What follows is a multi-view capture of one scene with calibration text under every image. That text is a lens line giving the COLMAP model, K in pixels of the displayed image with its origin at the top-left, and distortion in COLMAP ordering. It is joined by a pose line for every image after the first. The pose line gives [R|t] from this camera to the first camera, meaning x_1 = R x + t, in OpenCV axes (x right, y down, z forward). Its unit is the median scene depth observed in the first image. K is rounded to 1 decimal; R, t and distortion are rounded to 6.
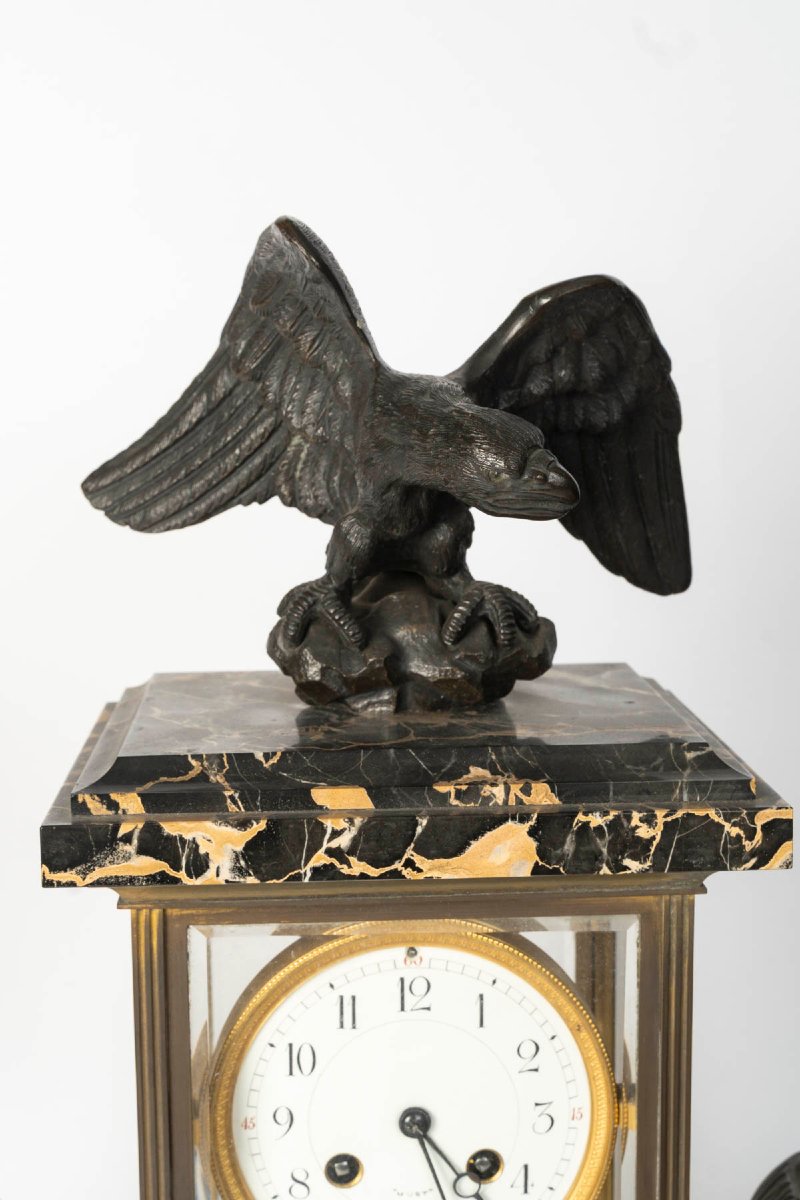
lens RADIAL K [[1717.2, 0, 397.8], [0, 1717.2, 635.7], [0, 0, 1]] dist [-0.018632, -0.018826]
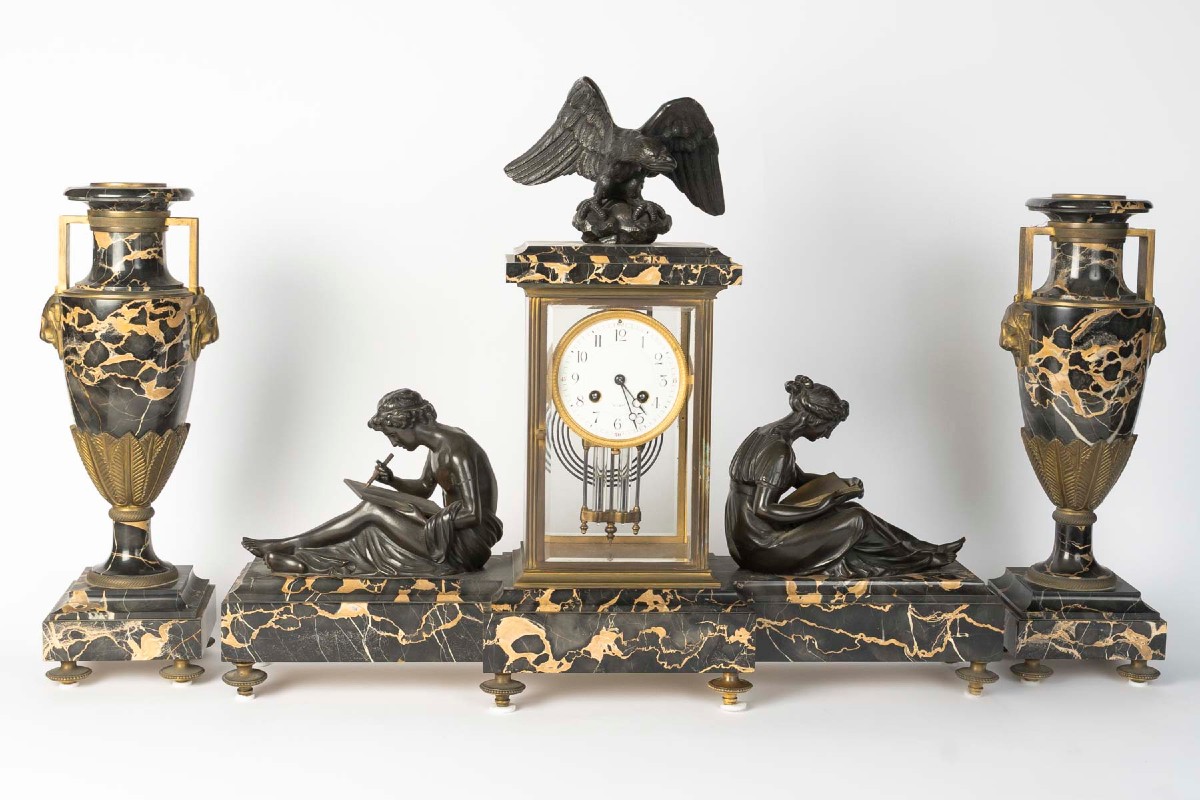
lens RADIAL K [[1624.1, 0, 600.0], [0, 1624.1, 400.0], [0, 0, 1]] dist [-0.015218, -0.009379]
pose [[0.999725, 0.023083, 0.004057, -0.036121], [-0.022954, 0.999309, -0.029240, 0.416350], [-0.004729, 0.029139, 0.999564, -1.871108]]
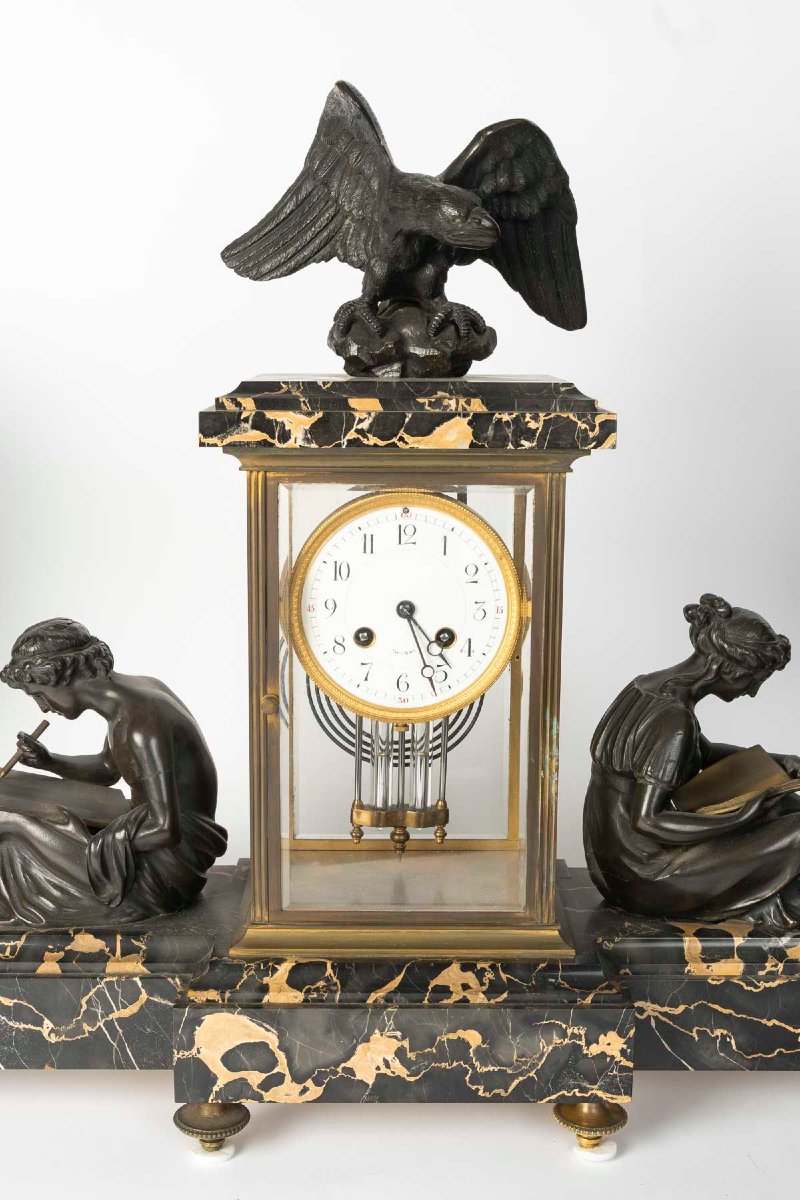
lens RADIAL K [[1449.0, 0, 402.2], [0, 1449.0, 621.2], [0, 0, 1]] dist [-0.015289, -0.005545]
pose [[0.998859, 0.024056, -0.041267, 0.070220], [-0.022451, 0.998990, 0.038915, 0.246977], [0.042161, -0.037944, 0.998390, -0.492350]]
